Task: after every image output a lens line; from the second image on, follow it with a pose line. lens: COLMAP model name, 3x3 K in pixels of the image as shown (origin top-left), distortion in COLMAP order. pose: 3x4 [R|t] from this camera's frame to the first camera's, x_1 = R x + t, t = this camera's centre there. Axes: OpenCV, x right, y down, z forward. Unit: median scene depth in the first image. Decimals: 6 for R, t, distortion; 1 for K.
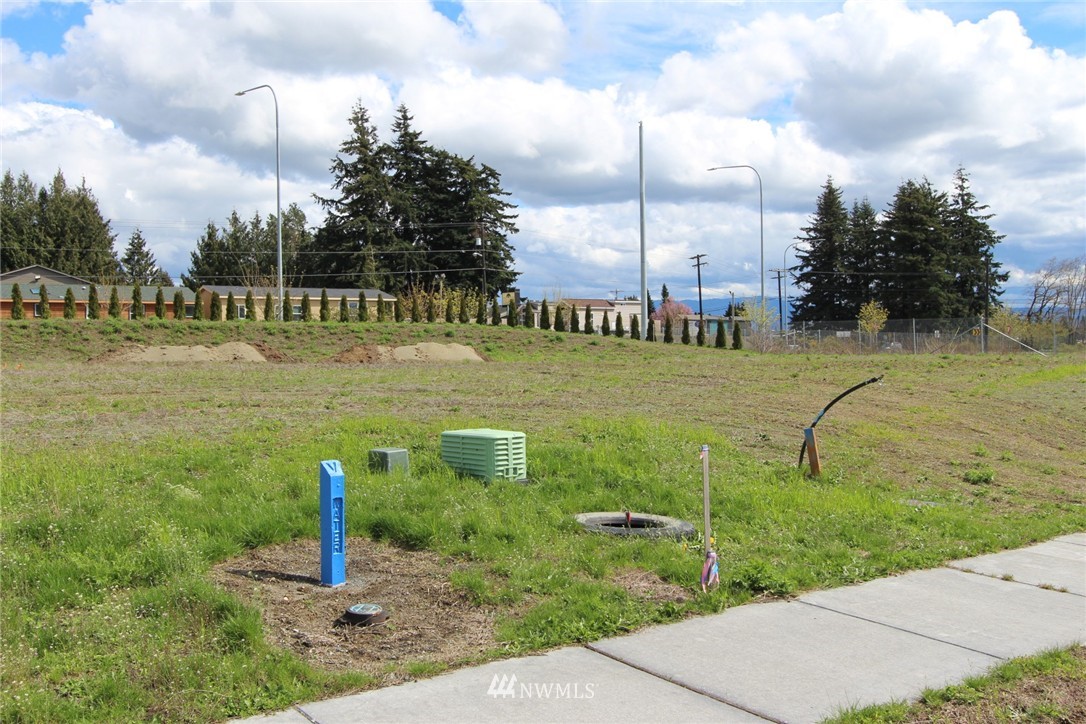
lens RADIAL K [[1124.3, 0, 543.0], [0, 1124.3, 362.0], [0, 0, 1]] dist [0.002202, -0.006650]
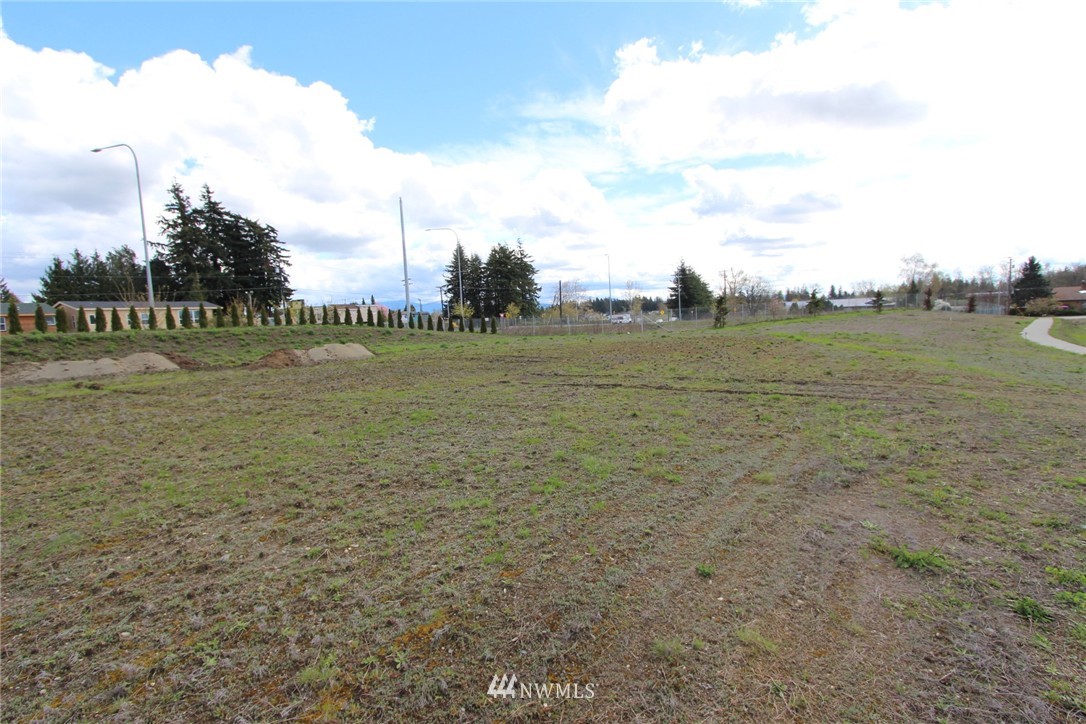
lens RADIAL K [[507.8, 0, 543.0], [0, 507.8, 362.0], [0, 0, 1]] dist [-0.018888, 0.001046]
pose [[0.877932, -0.074666, 0.472928, -0.061719], [0.043986, 0.996166, 0.075620, -0.011225], [-0.476761, -0.045587, 0.877850, 0.140839]]
